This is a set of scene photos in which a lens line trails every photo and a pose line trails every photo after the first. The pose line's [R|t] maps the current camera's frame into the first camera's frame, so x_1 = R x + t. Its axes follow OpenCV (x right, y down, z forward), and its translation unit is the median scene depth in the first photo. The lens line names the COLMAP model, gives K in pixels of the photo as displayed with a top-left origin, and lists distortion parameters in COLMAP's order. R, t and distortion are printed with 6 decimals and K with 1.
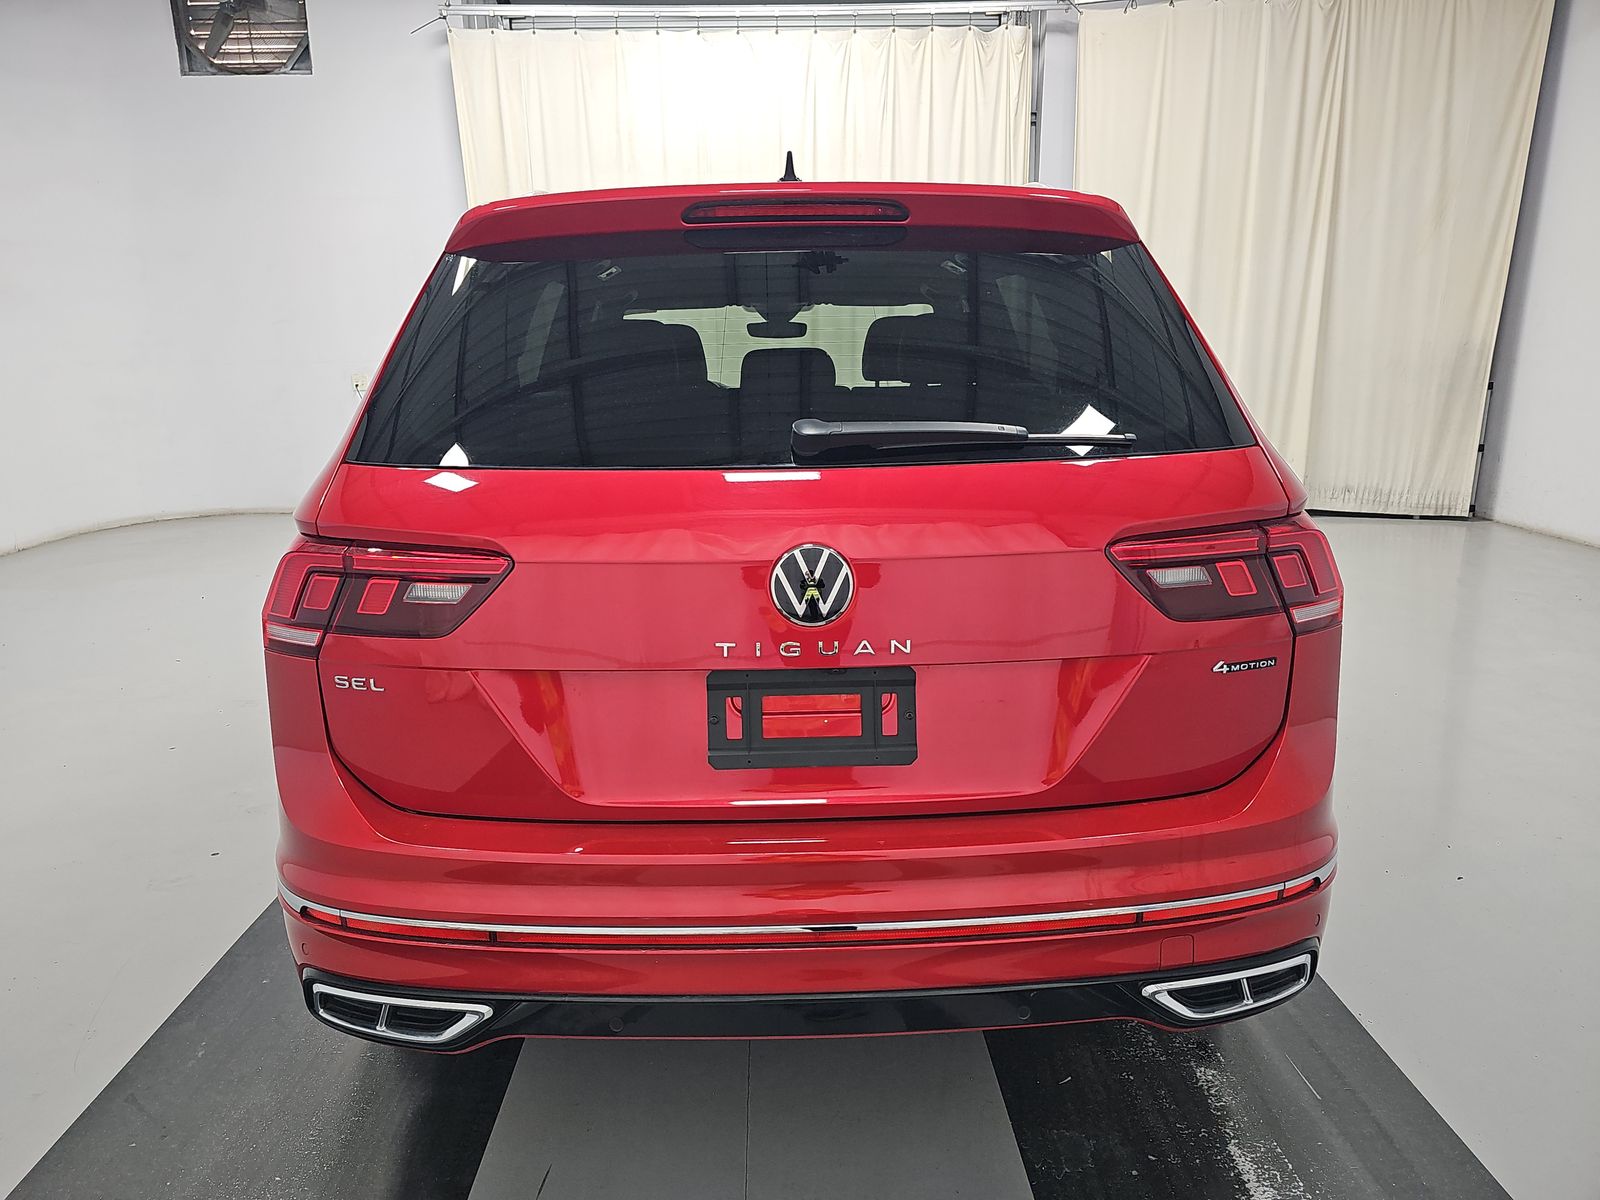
lens RADIAL K [[1083.8, 0, 796.8], [0, 1083.8, 601.9], [0, 0, 1]] dist [0.042827, -0.041902]
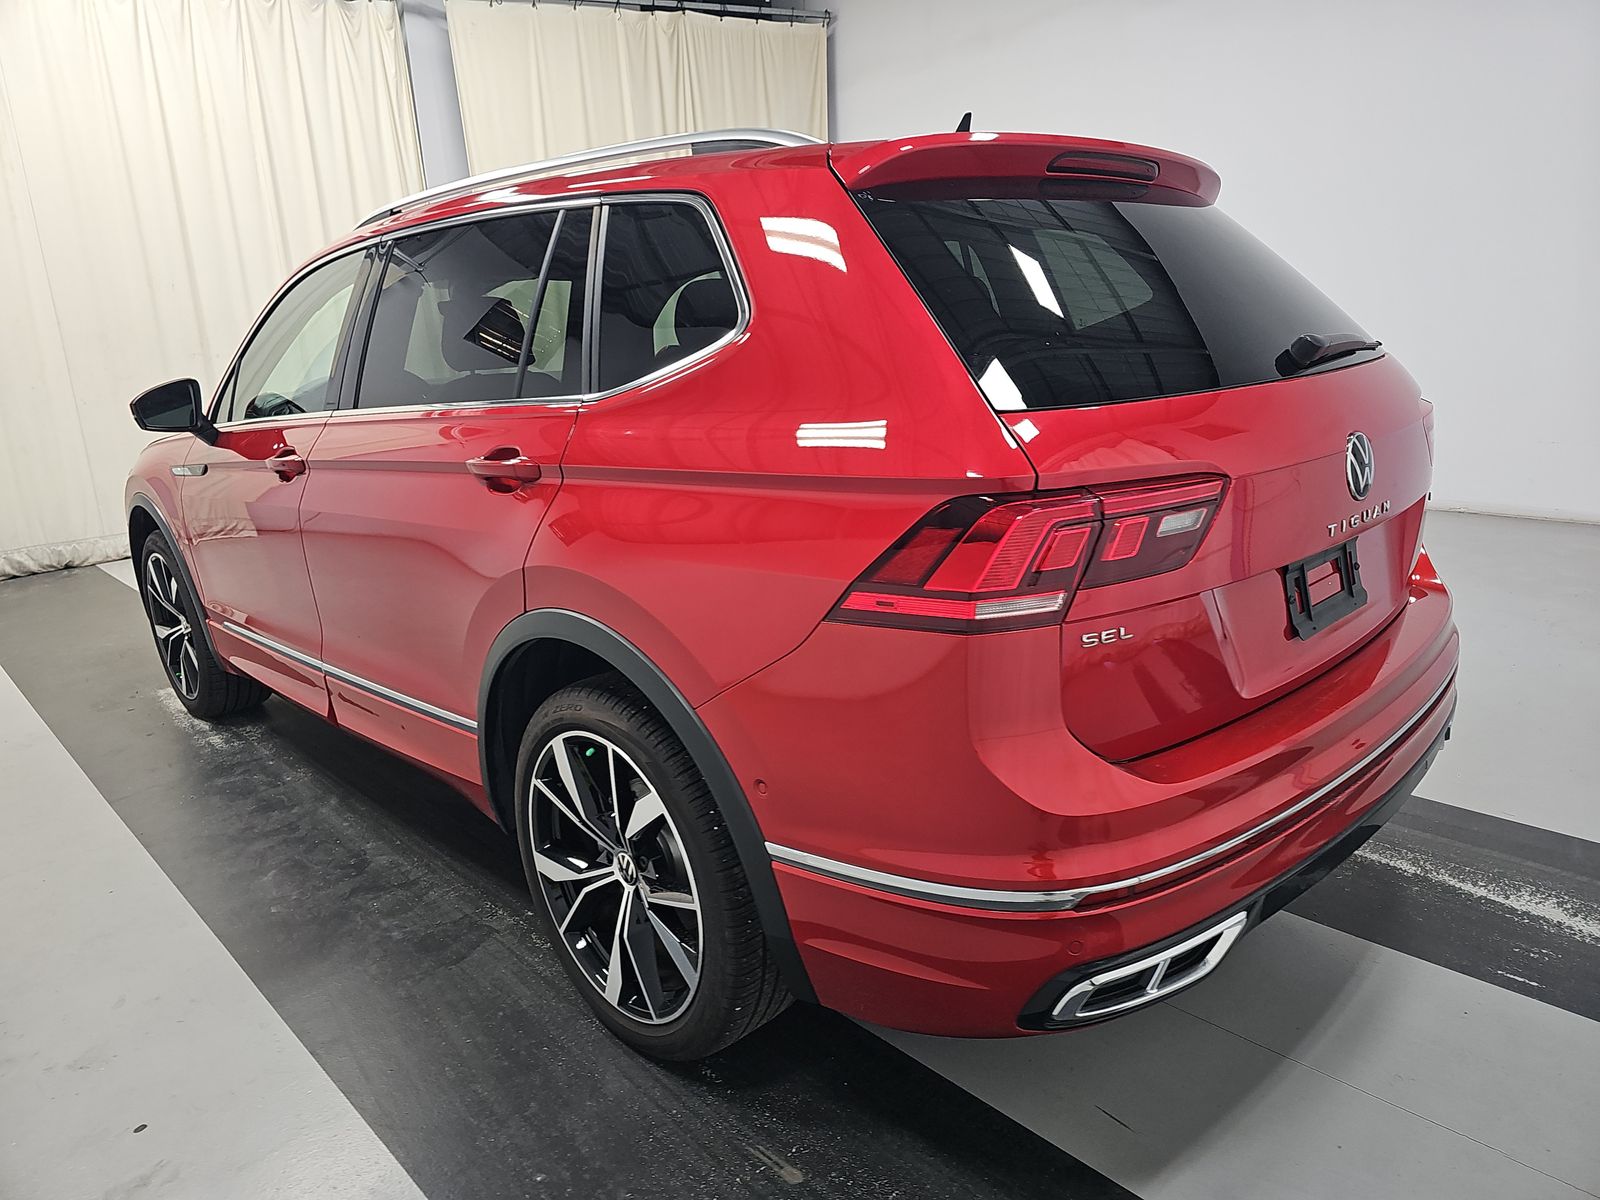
lens RADIAL K [[1083.8, 0, 795.3], [0, 1083.8, 602.3], [0, 0, 1]] dist [0.042827, -0.041902]
pose [[0.724178, -0.197132, 0.660837, -0.915545], [0.200522, 0.977060, 0.071721, -0.057115], [-0.659816, 0.080574, 0.747095, 0.357753]]
